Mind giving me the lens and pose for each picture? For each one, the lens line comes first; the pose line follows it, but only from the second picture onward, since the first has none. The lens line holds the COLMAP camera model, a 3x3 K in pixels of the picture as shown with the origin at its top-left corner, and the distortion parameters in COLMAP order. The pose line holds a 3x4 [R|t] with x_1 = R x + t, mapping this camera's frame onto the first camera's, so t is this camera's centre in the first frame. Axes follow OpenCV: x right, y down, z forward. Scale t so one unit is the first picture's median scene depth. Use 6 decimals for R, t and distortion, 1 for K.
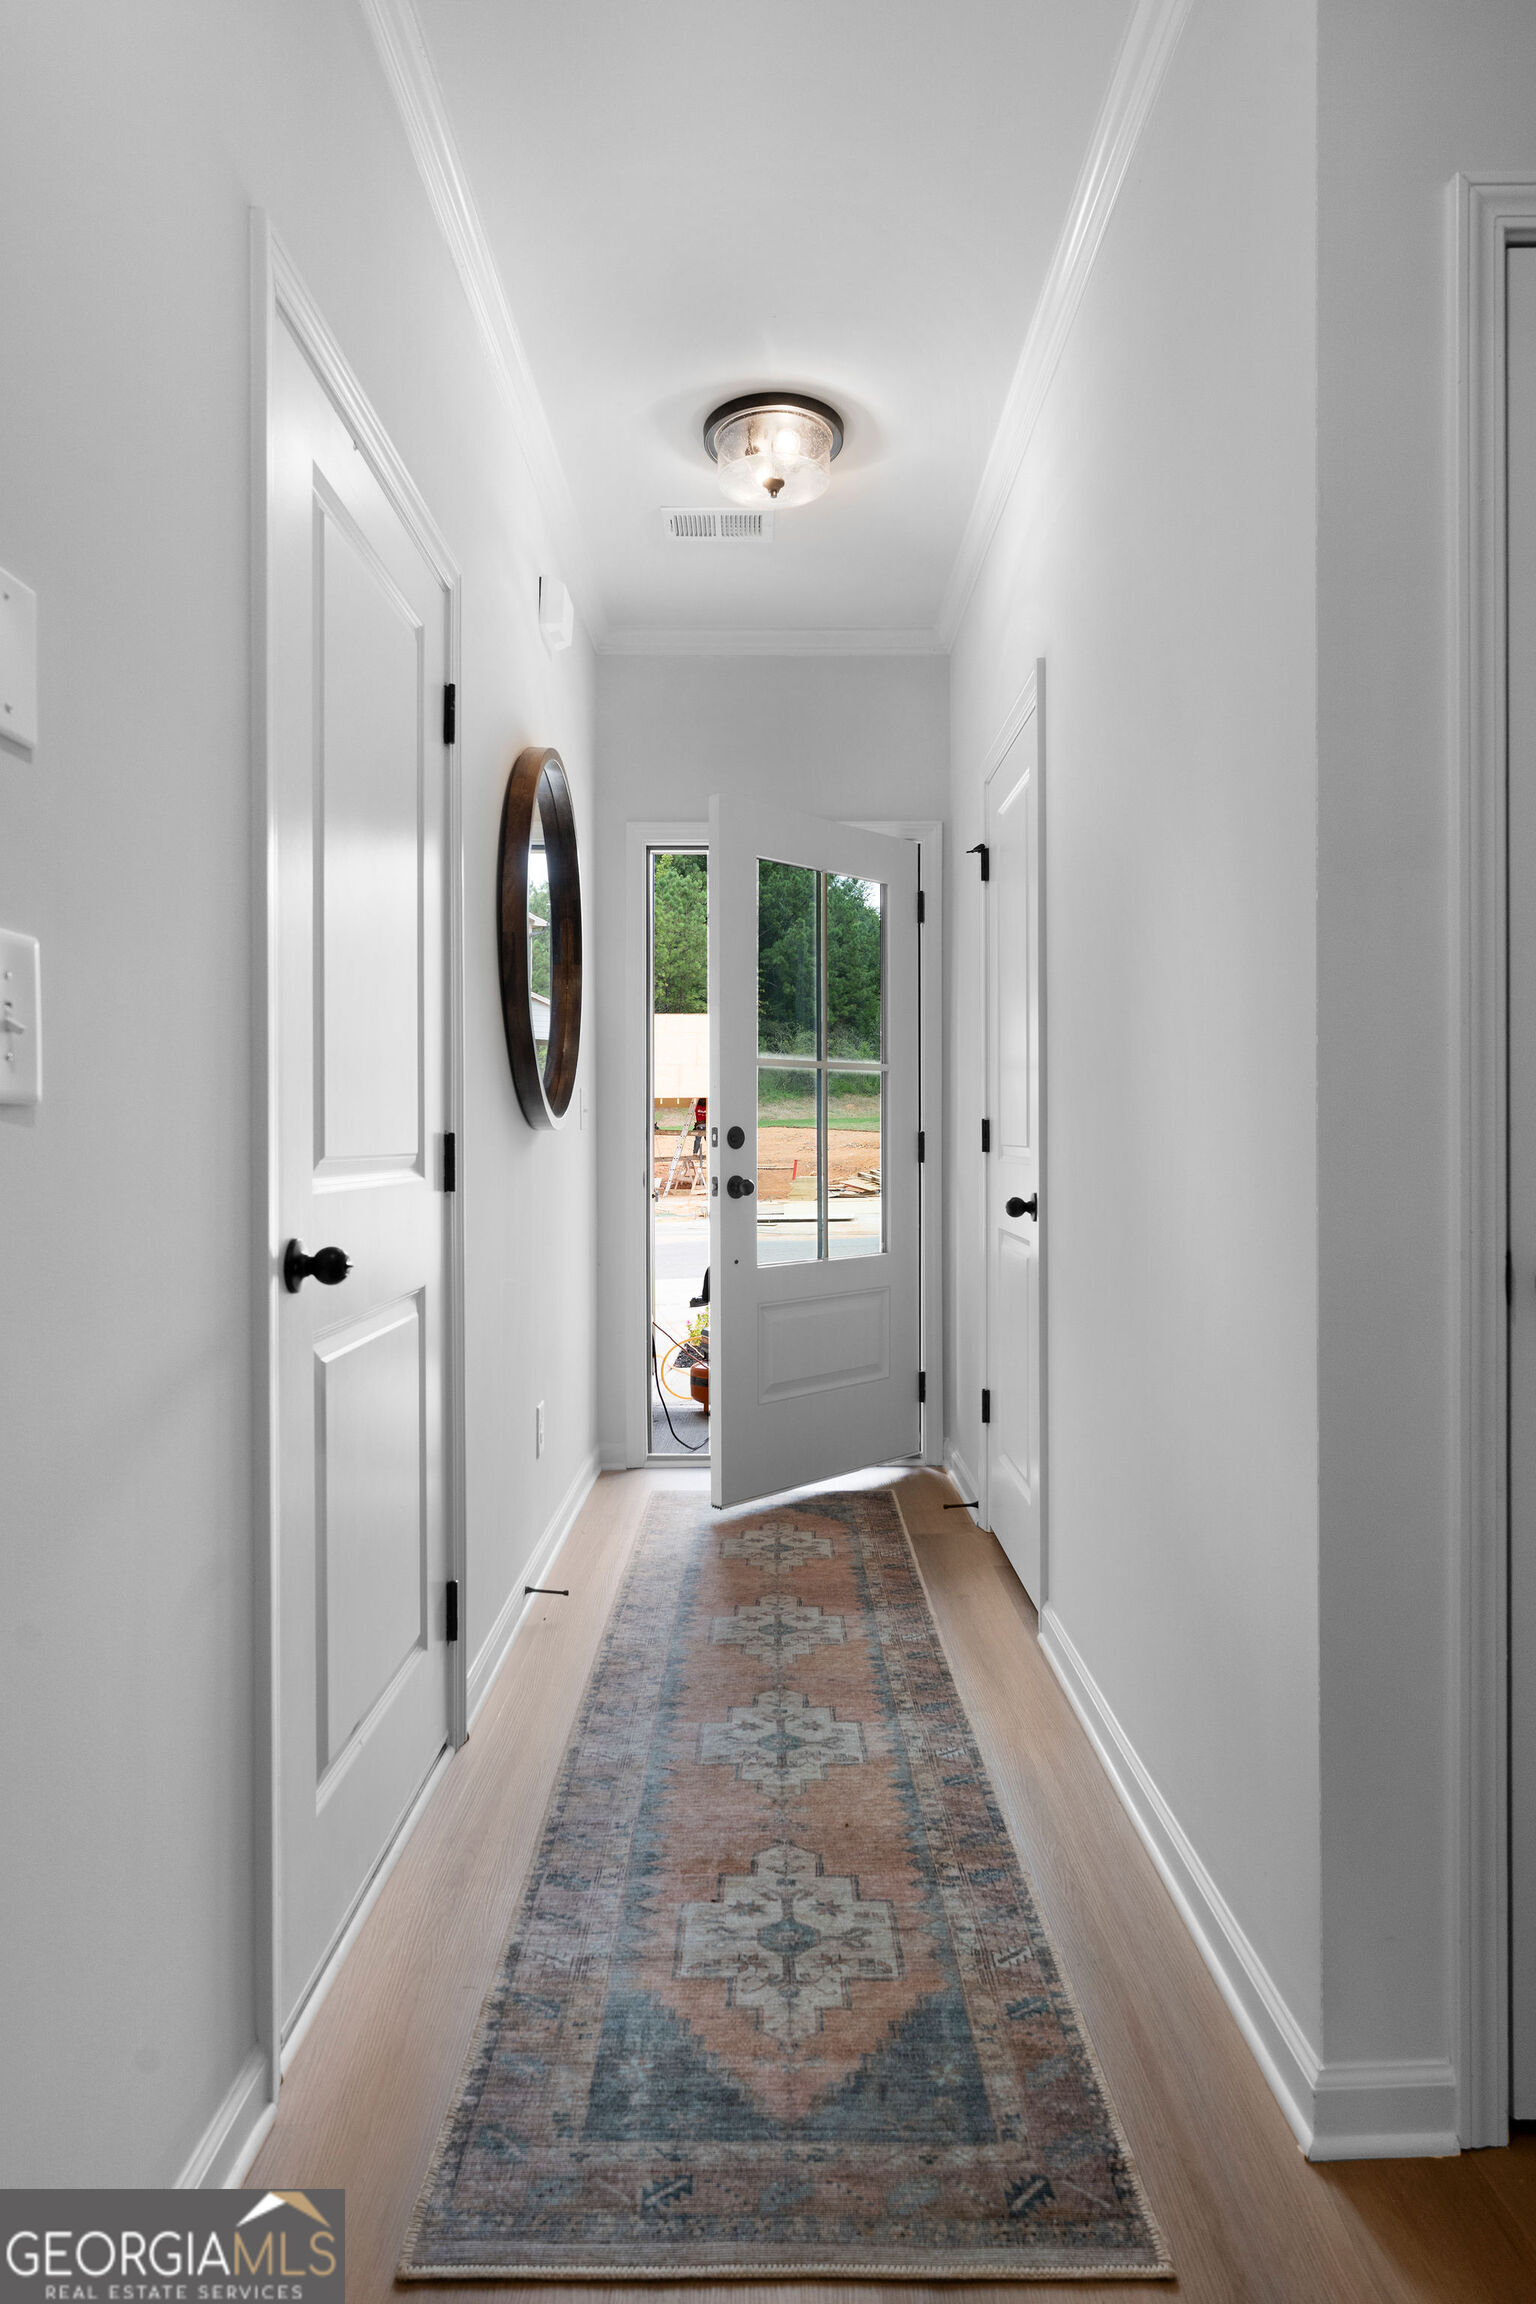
lens RADIAL K [[1330.2, 0, 770.5], [0, 1330.2, 1171.4], [0, 0, 1]] dist [-0.003752, -0.000724]
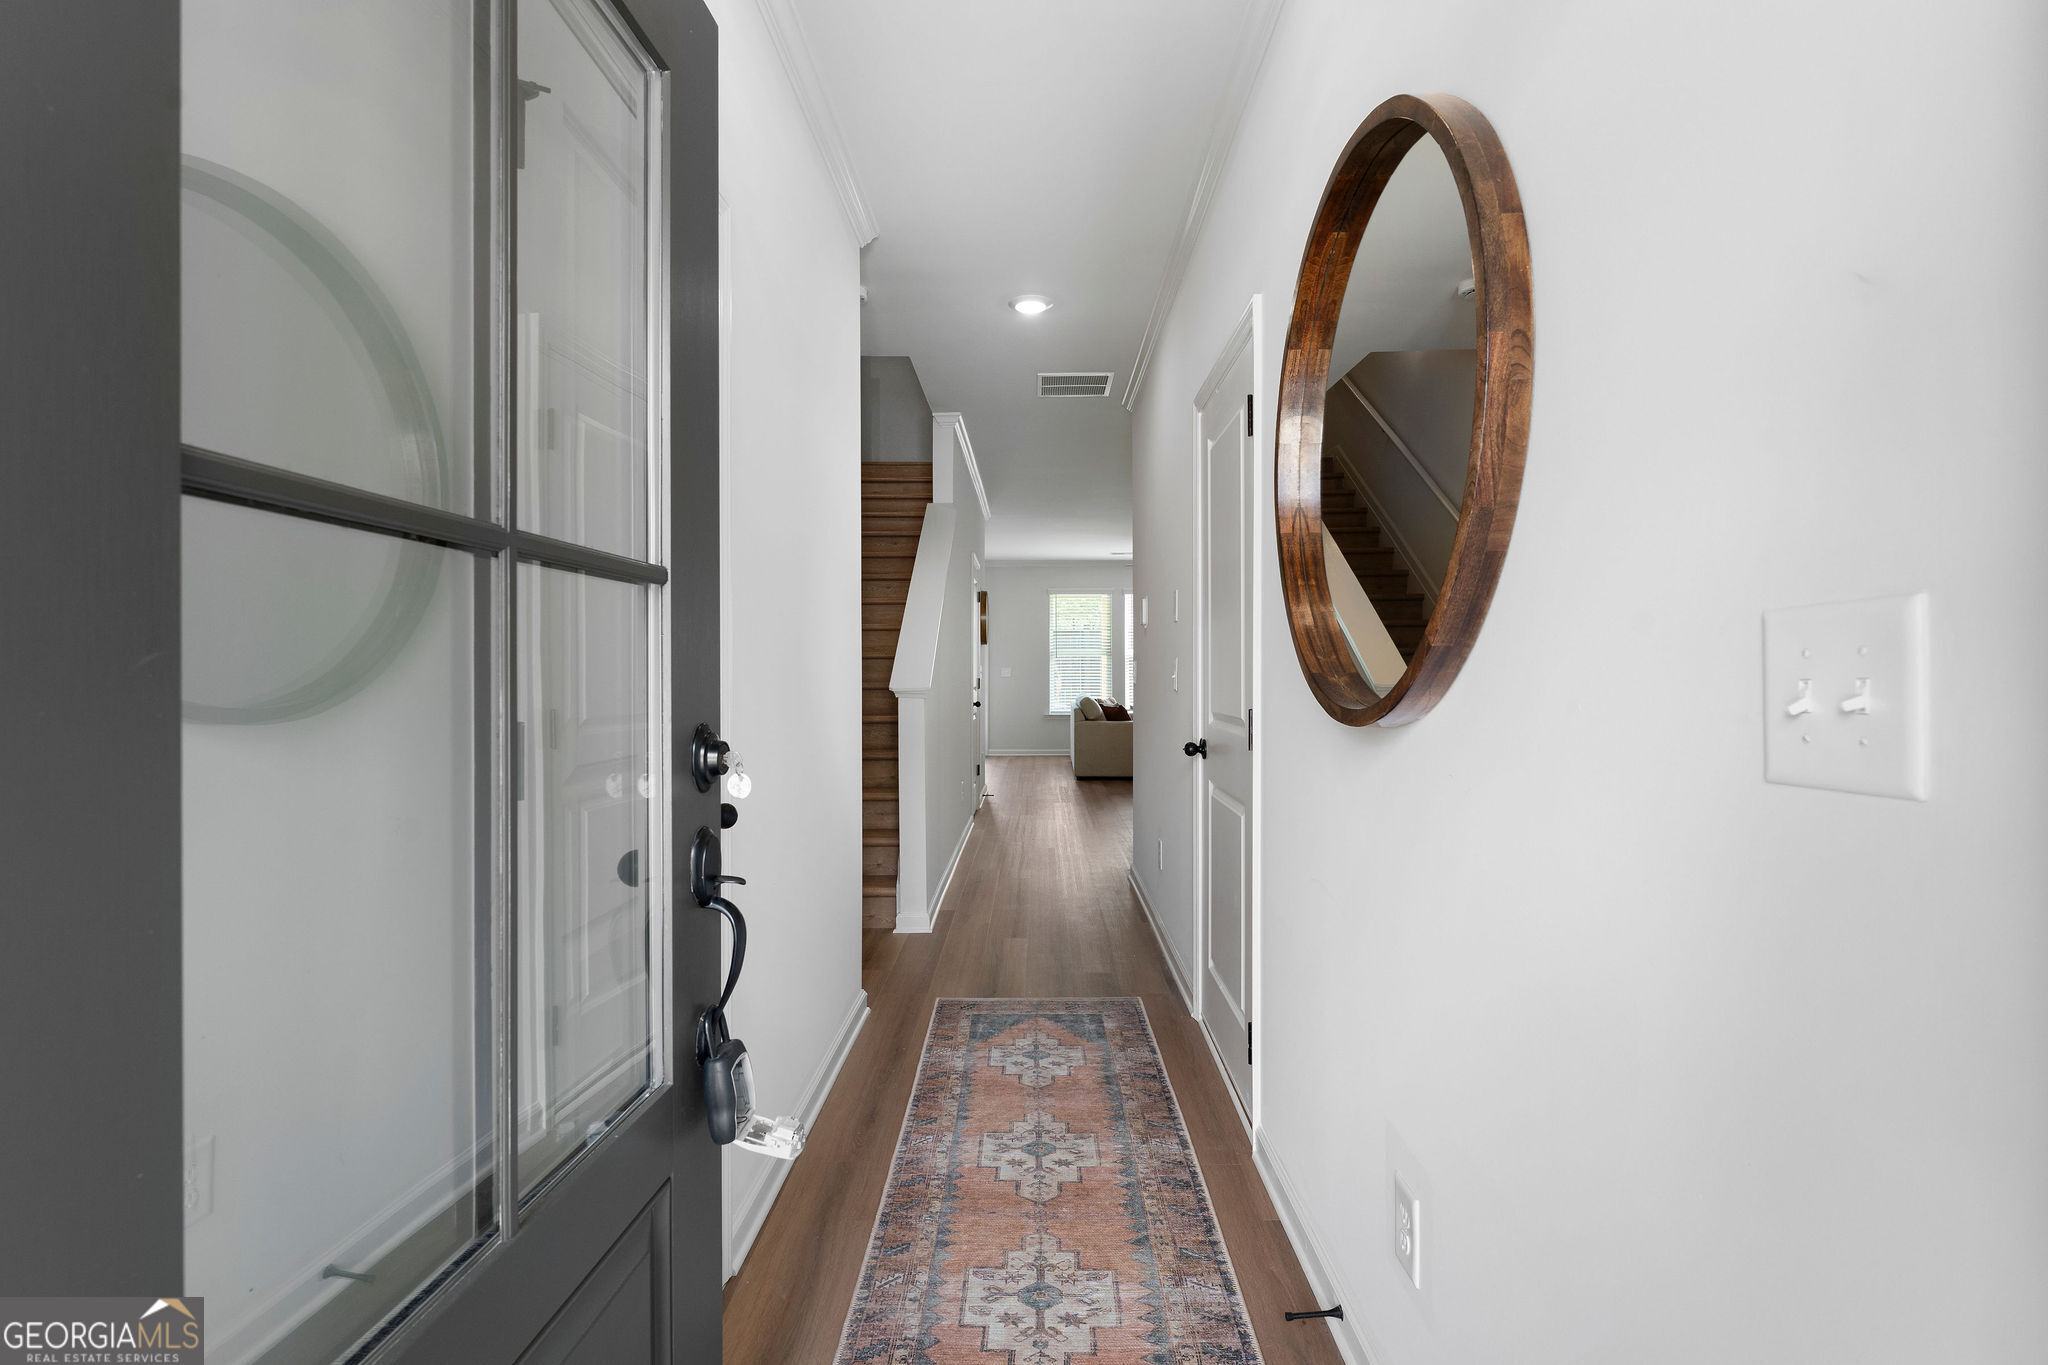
lens RADIAL K [[958.1, 0, 1024.0], [0, 958.1, 682.5], [0, 0, 1]] dist [0.000068, -0.000002]
pose [[-0.998561, 0.052556, 0.010688, -0.012933], [0.052868, 0.998110, 0.031328, -0.088921], [-0.009022, 0.031848, -0.999452, 2.003284]]
